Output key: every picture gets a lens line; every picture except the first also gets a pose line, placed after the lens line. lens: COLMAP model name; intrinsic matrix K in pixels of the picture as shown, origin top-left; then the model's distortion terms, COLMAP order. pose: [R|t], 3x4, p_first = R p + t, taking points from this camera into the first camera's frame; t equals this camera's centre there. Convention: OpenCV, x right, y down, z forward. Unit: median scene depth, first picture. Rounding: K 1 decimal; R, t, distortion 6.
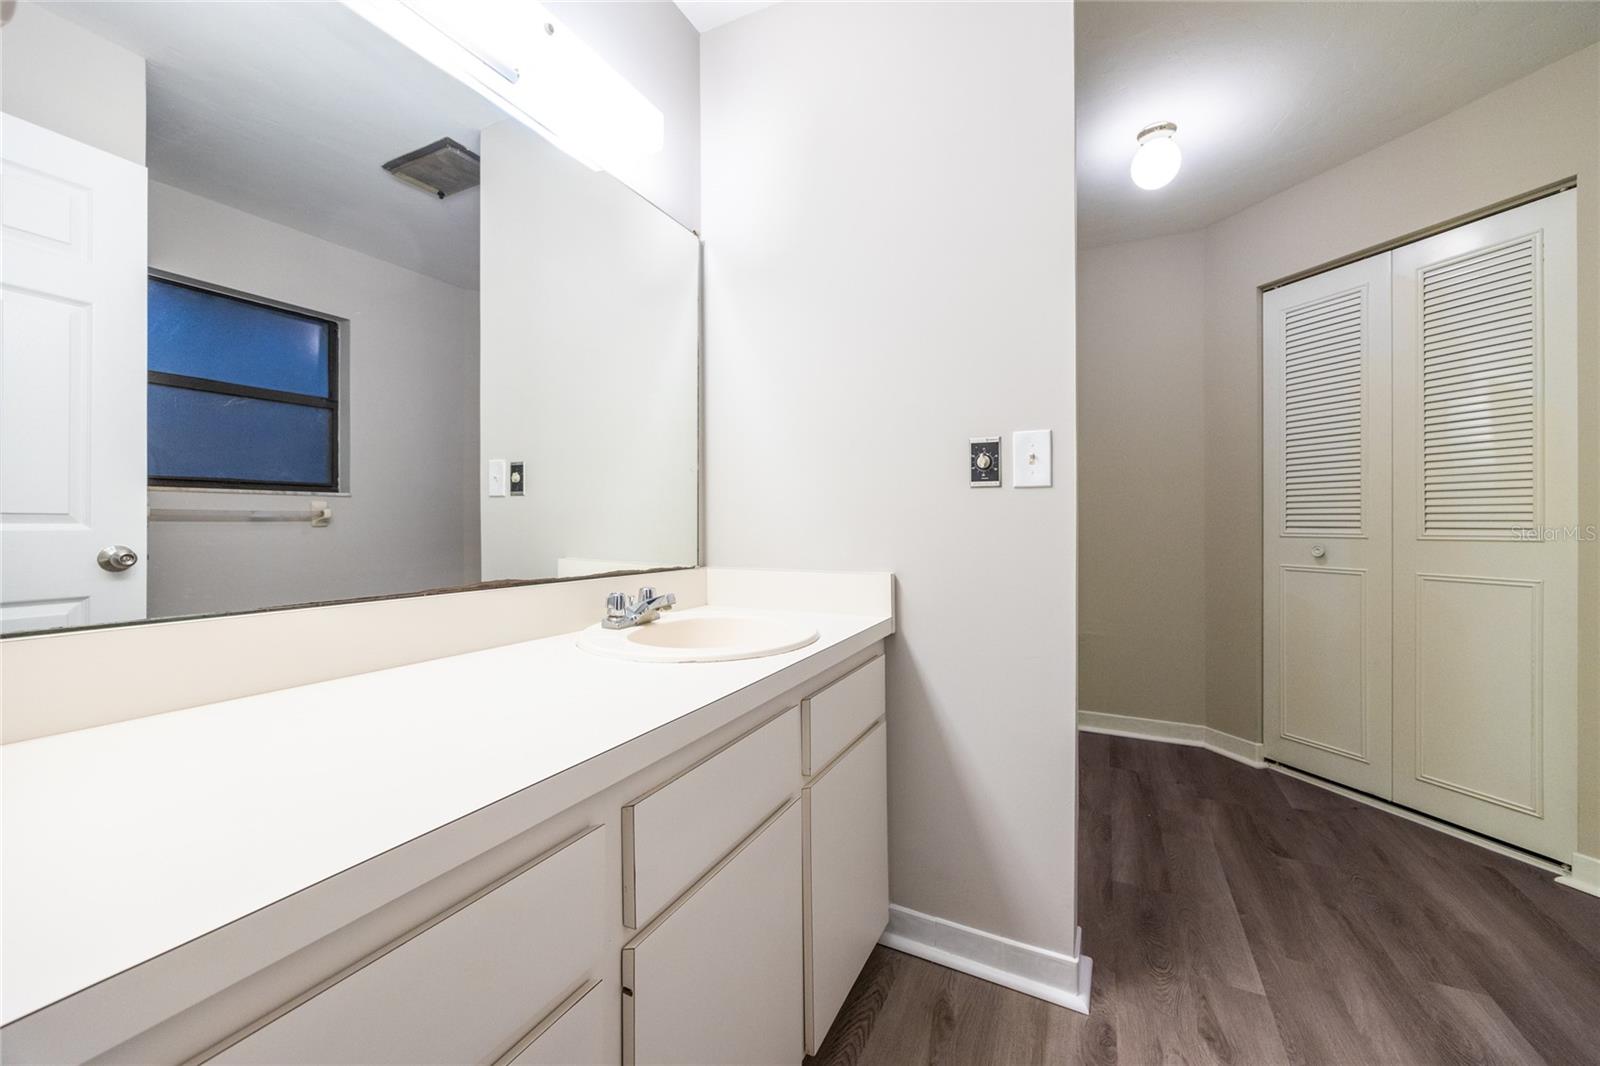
lens RADIAL K [[624.9, 0, 802.4], [0, 624.9, 518.5], [0, 0, 1]] dist [-0.002359, -0.000088]
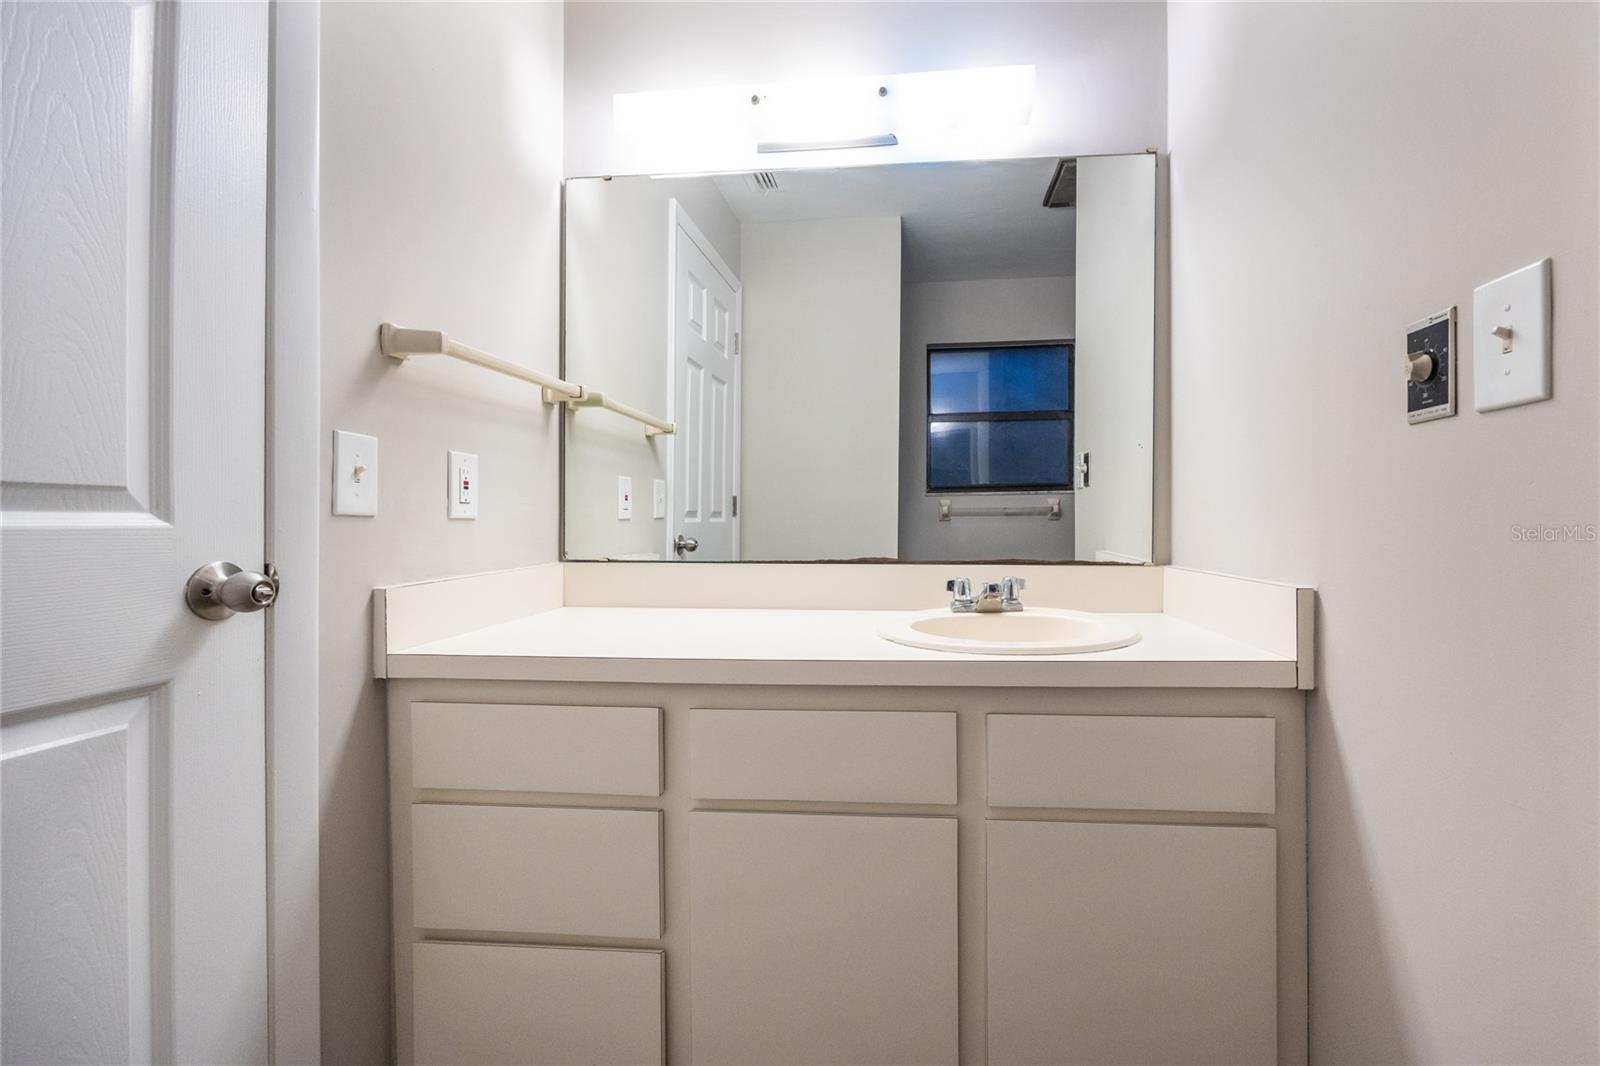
lens RADIAL K [[624.9, 0, 802.4], [0, 624.9, 518.5], [0, 0, 1]] dist [-0.002359, -0.000088]
pose [[0.358642, -0.008685, -0.933435, 0.523872], [0.017106, 0.999850, -0.002730, 0.017349], [0.933318, -0.014988, 0.358737, 0.350904]]
